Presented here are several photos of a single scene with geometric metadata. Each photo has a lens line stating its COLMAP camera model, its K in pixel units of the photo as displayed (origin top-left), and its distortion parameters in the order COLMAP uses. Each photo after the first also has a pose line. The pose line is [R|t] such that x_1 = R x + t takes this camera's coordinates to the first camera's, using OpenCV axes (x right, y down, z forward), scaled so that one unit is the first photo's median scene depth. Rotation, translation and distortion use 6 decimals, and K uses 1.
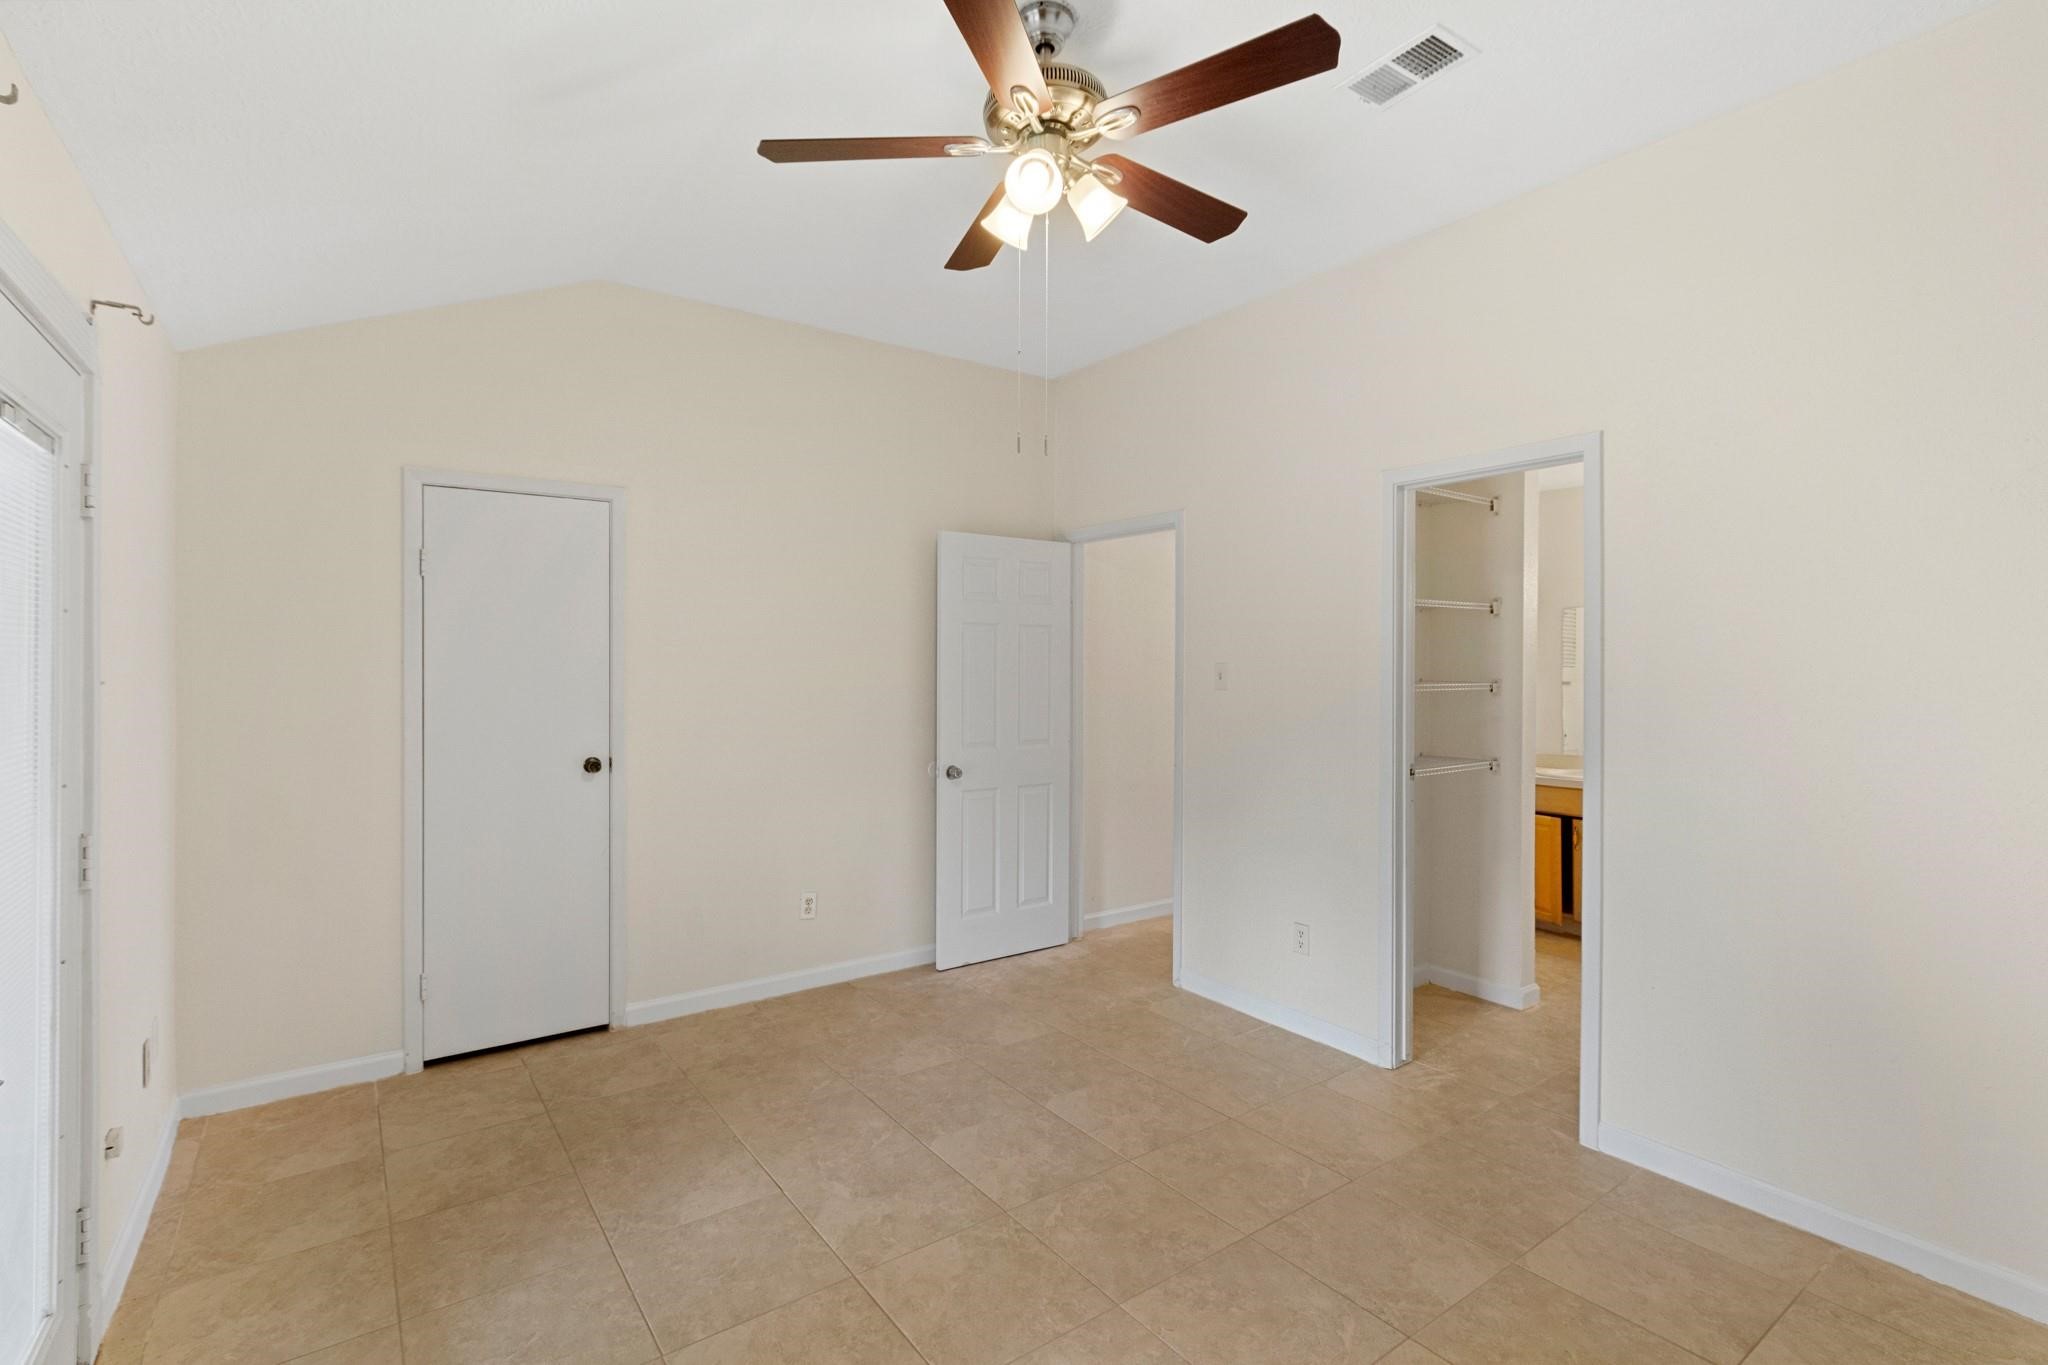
lens RADIAL K [[936.7, 0, 1017.3], [0, 936.7, 674.1], [0, 0, 1]] dist [0.006095, 0.000620]
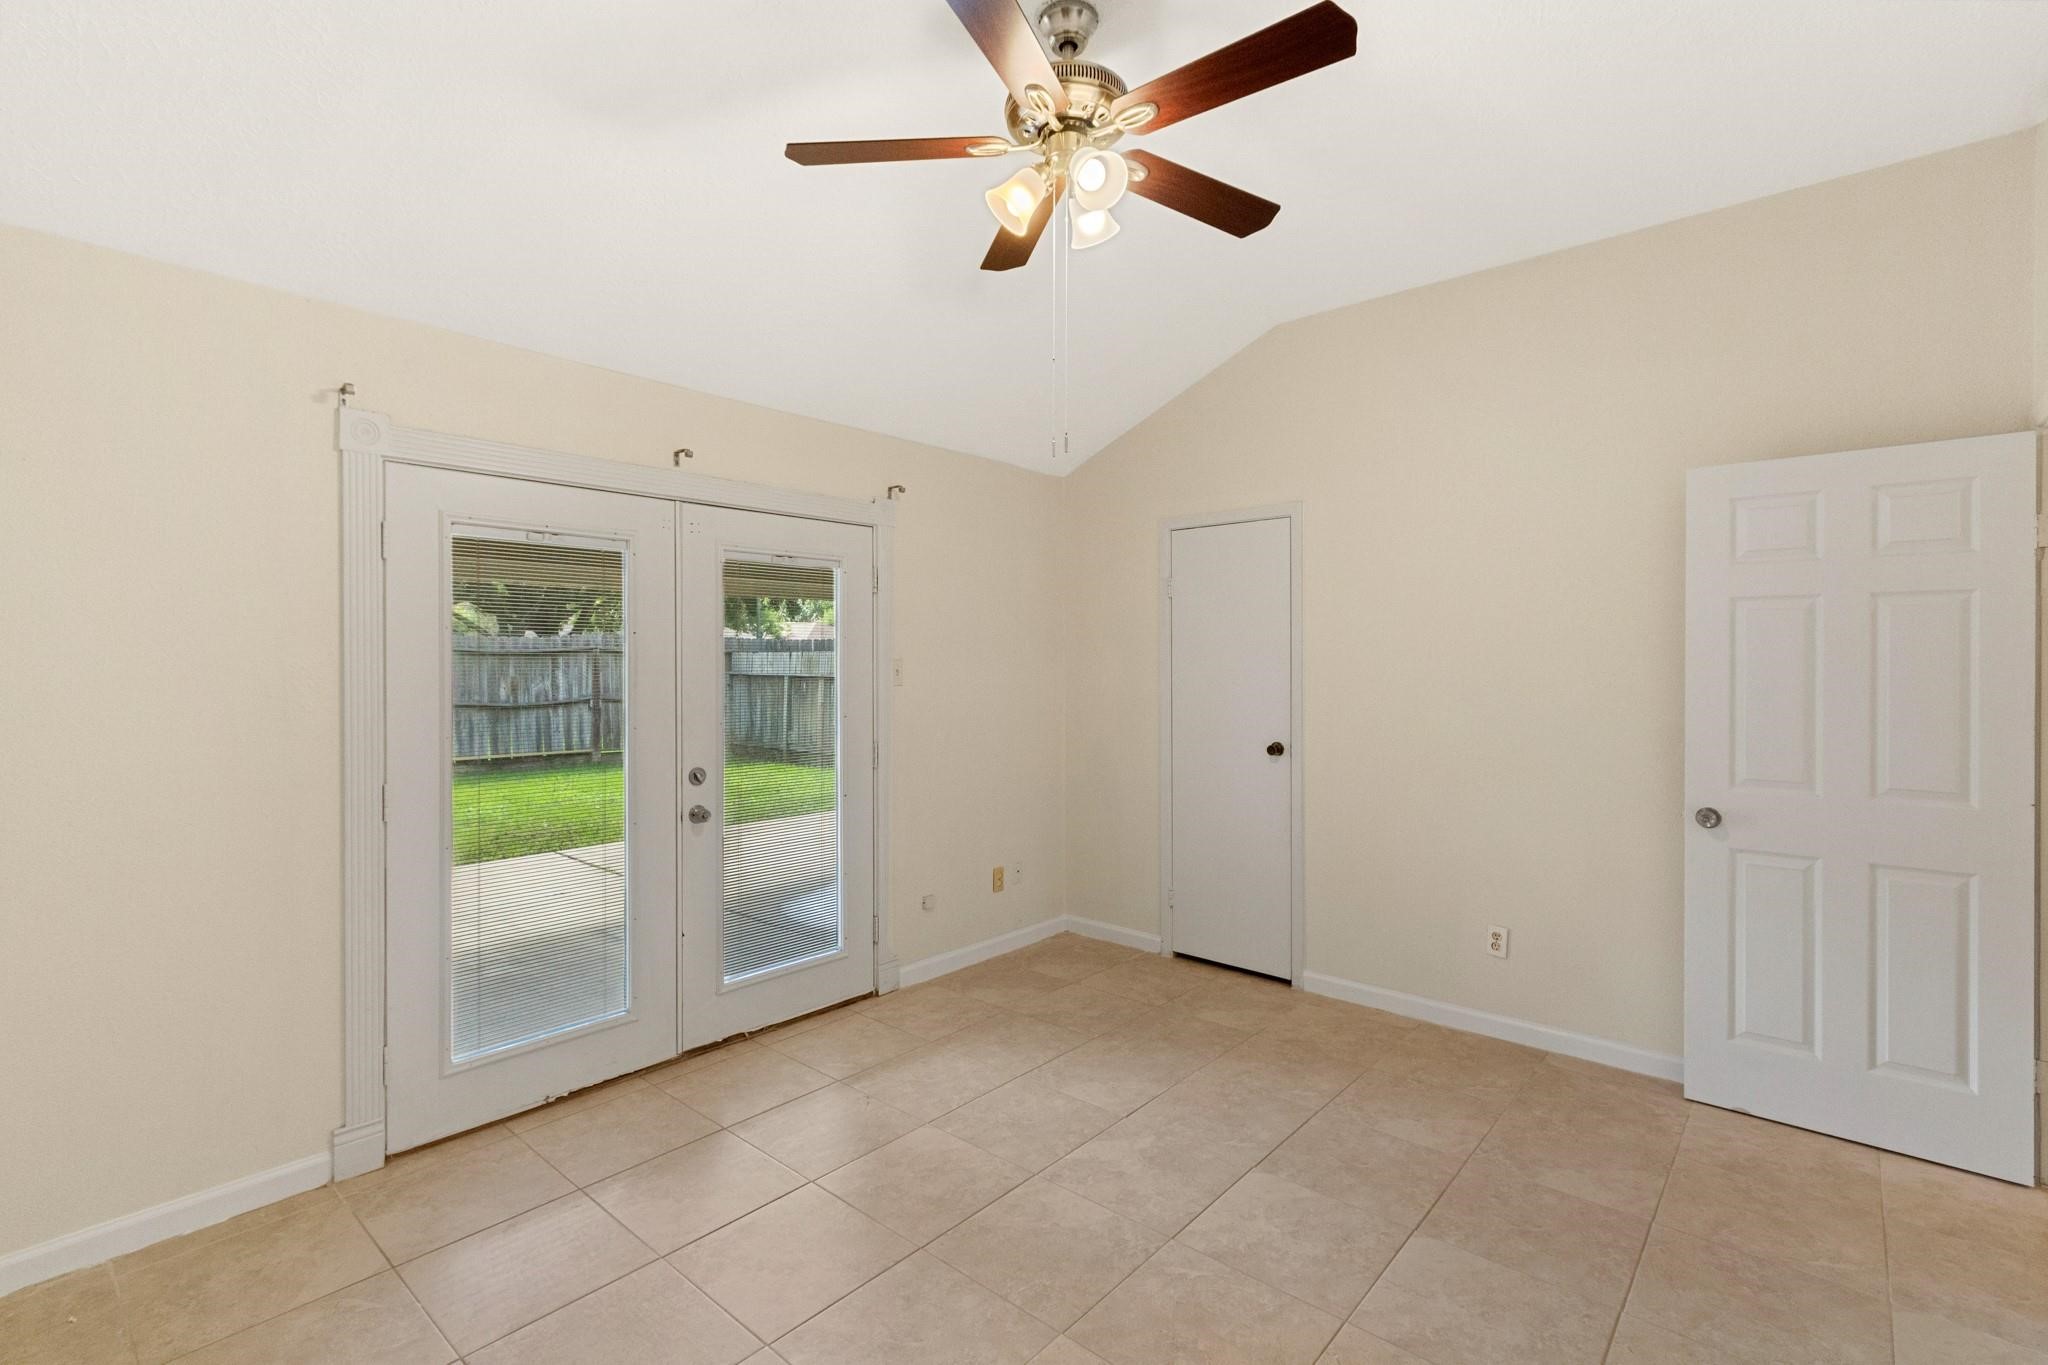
lens RADIAL K [[936.7, 0, 1015.8], [0, 936.7, 671.7], [0, 0, 1]] dist [0.006095, 0.000620]
pose [[0.222364, 0.007850, -0.974932, 0.577469], [-0.009109, 0.999941, 0.005974, -0.001233], [0.974921, 0.007552, 0.222422, 0.420379]]
